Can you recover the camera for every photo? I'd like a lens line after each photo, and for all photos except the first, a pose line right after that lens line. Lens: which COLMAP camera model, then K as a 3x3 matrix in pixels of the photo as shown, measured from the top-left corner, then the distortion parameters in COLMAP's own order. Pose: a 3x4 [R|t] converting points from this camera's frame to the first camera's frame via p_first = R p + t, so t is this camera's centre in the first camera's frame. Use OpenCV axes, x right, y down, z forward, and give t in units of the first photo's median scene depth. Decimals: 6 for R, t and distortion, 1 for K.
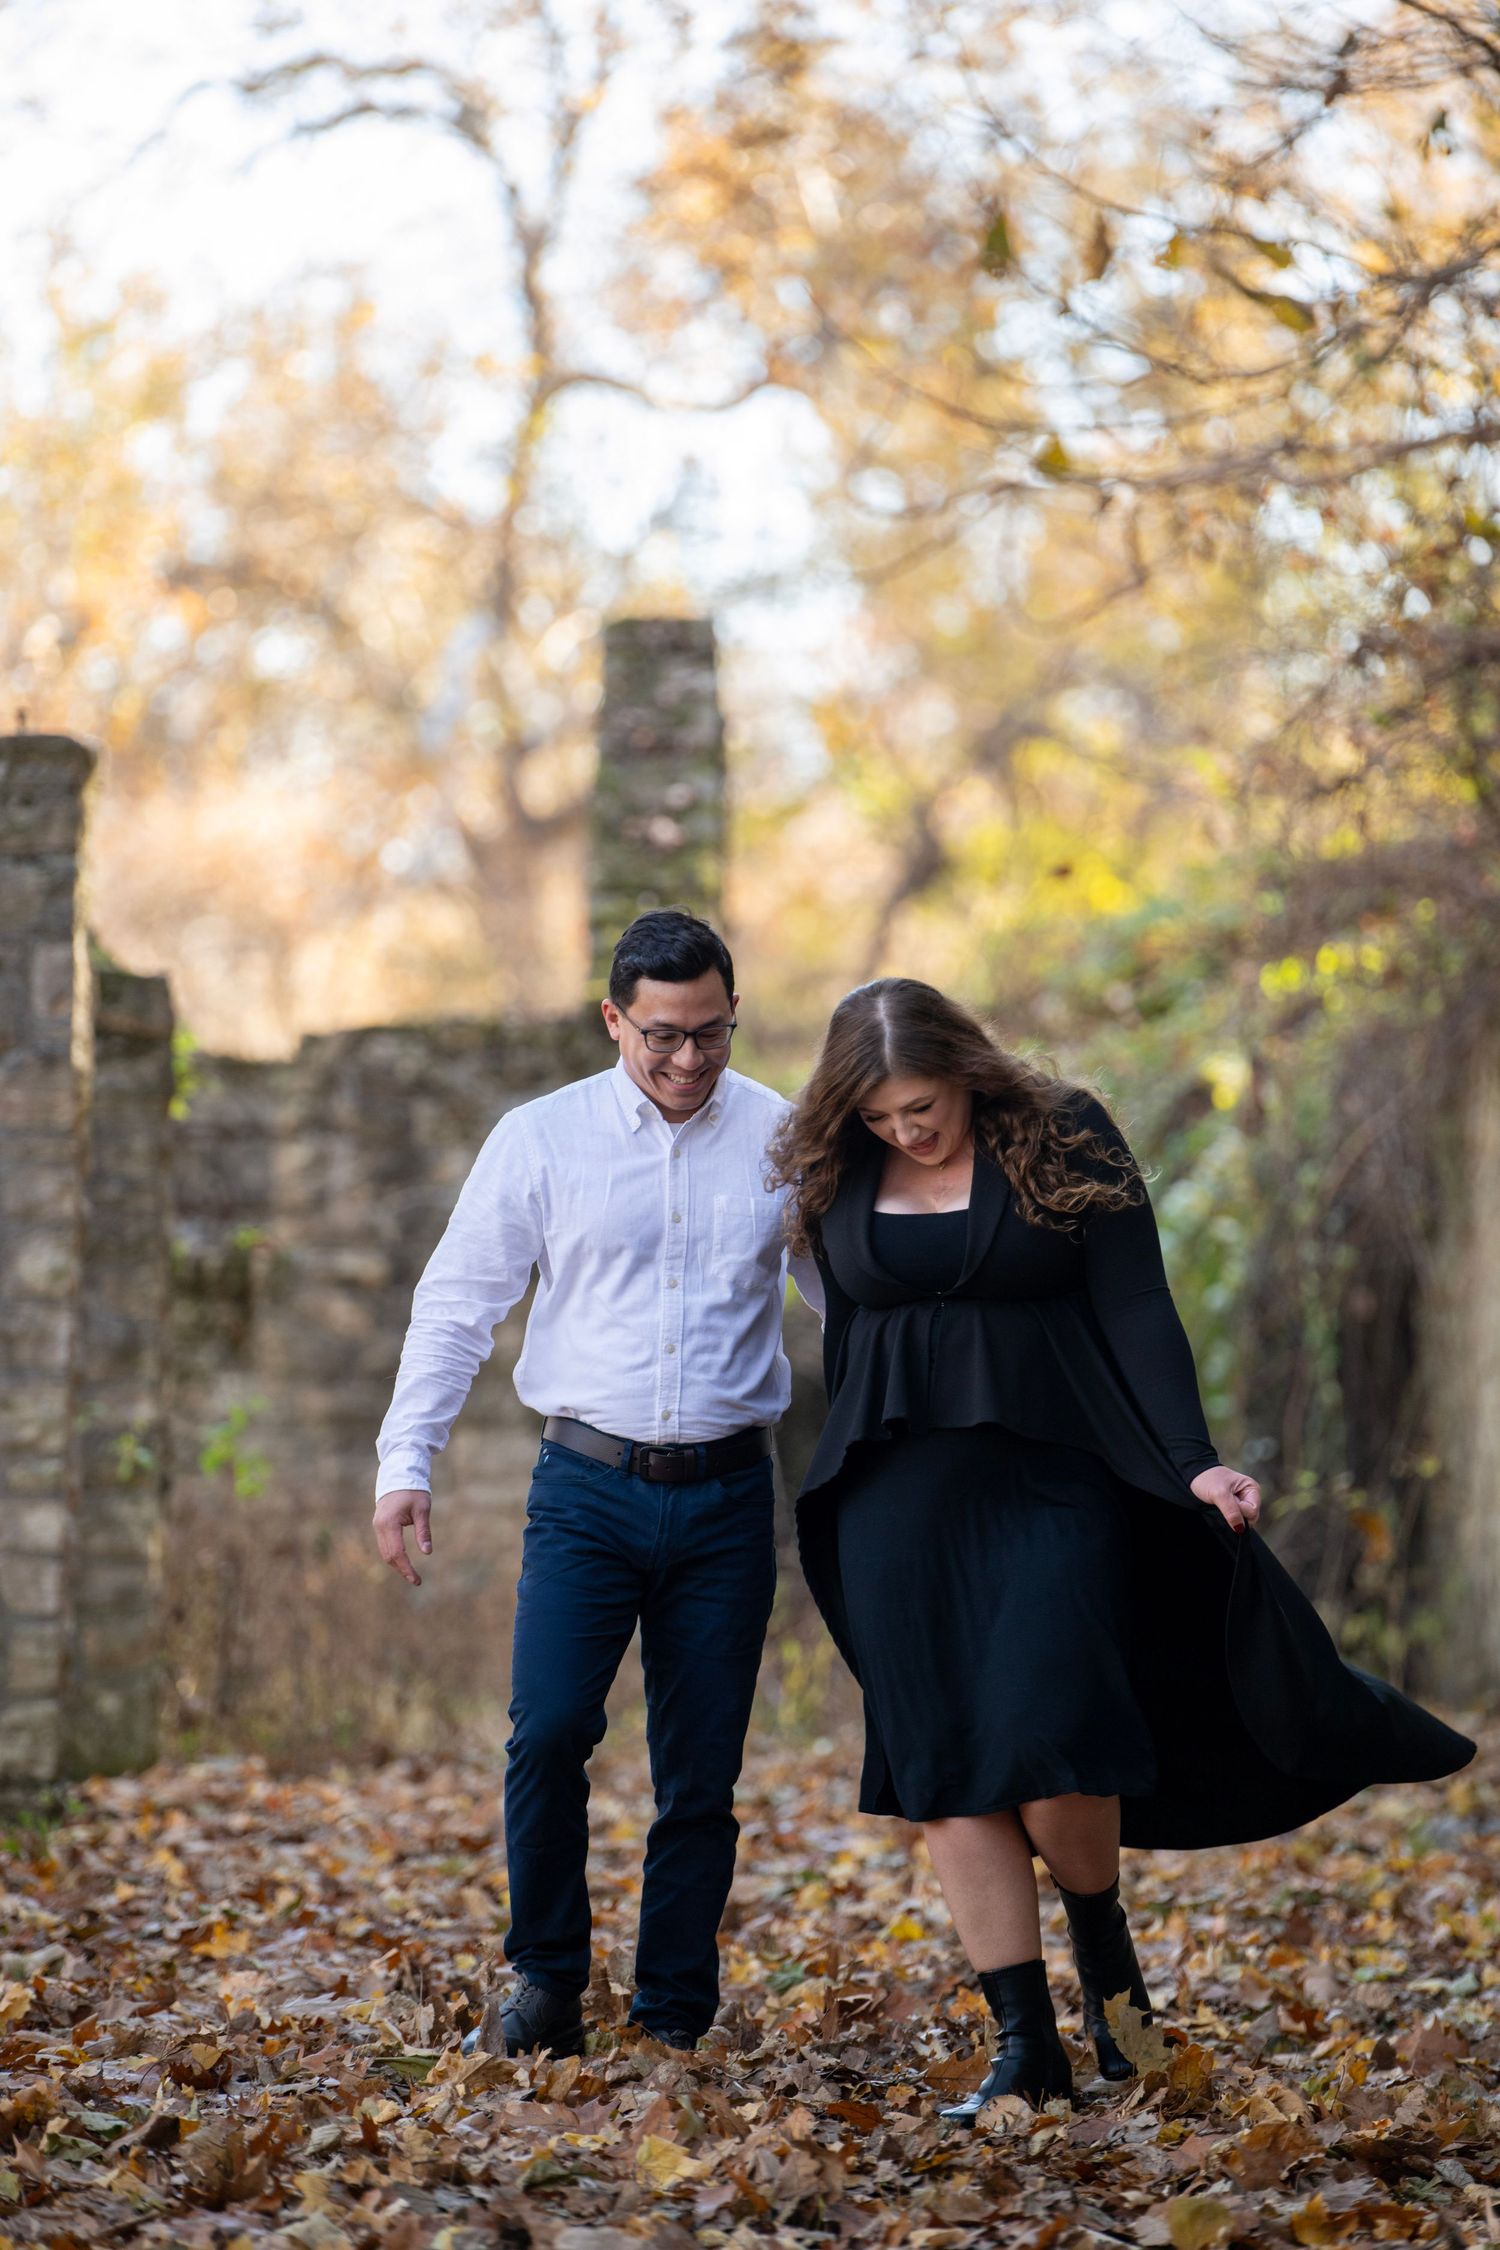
lens RADIAL K [[11699.4, 0, 710.8], [0, 11699.4, 1197.9], [0, 0, 1]] dist [1.100974, 36.345154]
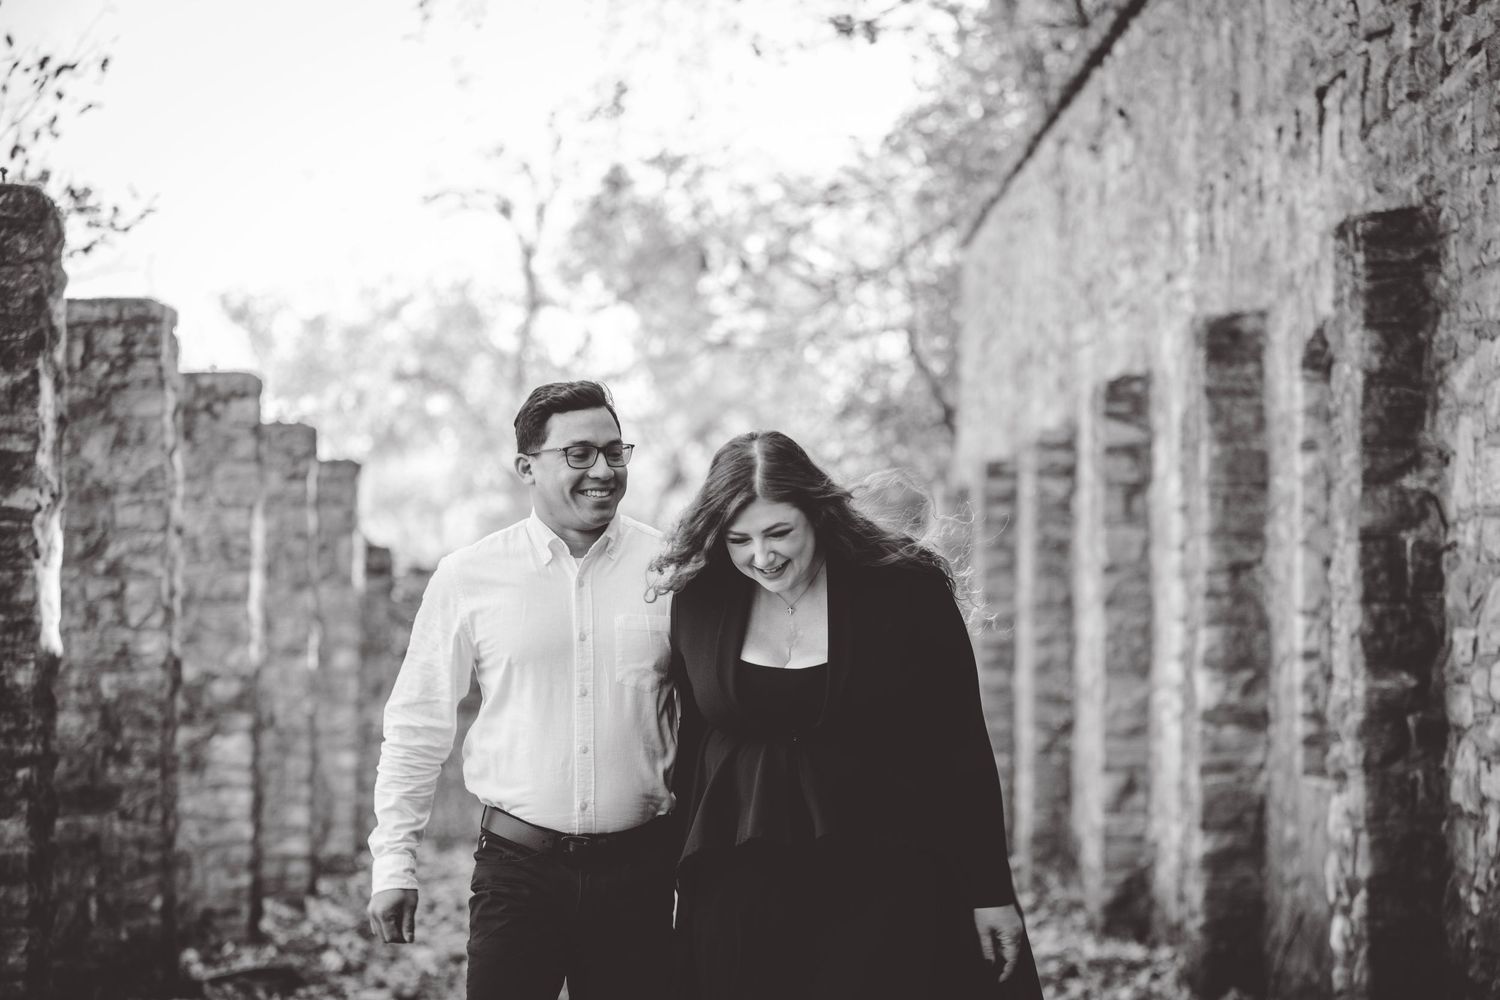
lens RADIAL K [[4269.9, 0, 749.9], [0, 4269.9, 456.3], [0, 0, 1]] dist [-0.034488, 0.612974]
pose [[0.999232, -0.015926, 0.035800, -0.000202], [0.017040, 0.999373, -0.031036, -0.006135], [-0.035283, 0.031622, 0.998877, 0.035729]]
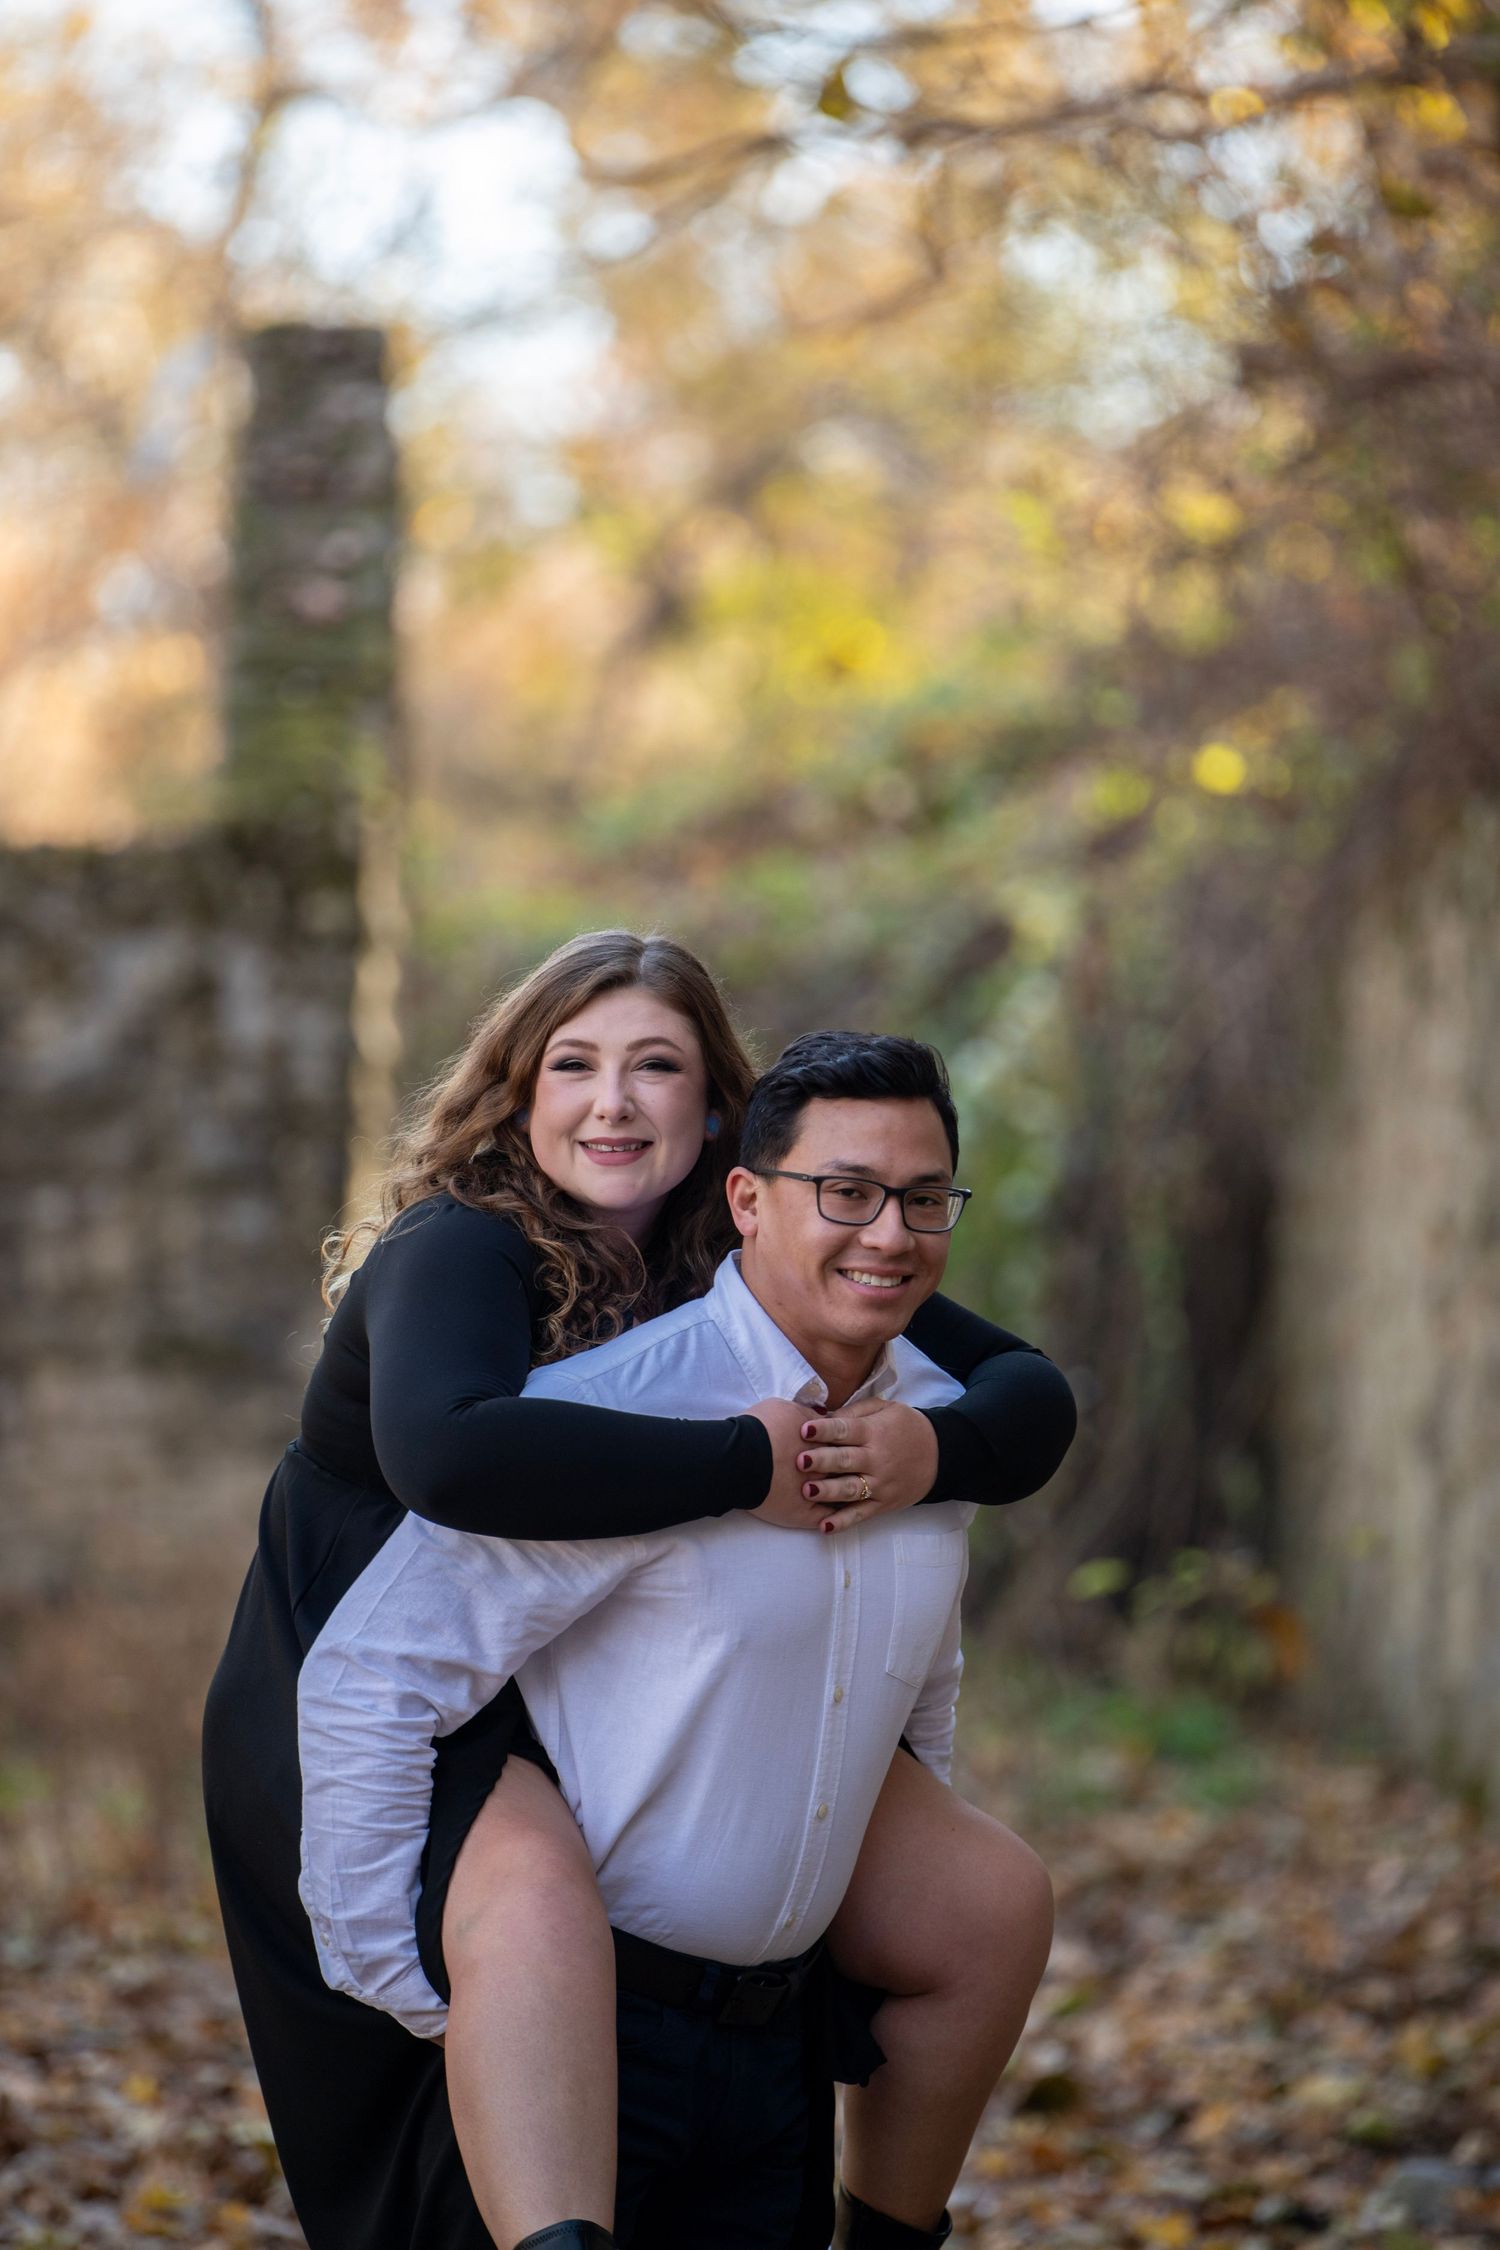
lens RADIAL K [[10620.5, 0, 613.1], [0, 10620.5, 1125.6], [0, 0, 1]] dist [1.326938, 7.189010]
pose [[0.999855, 0.010811, 0.013169, 0.006688], [-0.011096, 0.999702, 0.021754, -0.012094], [-0.012930, -0.021897, 0.999677, 0.297075]]
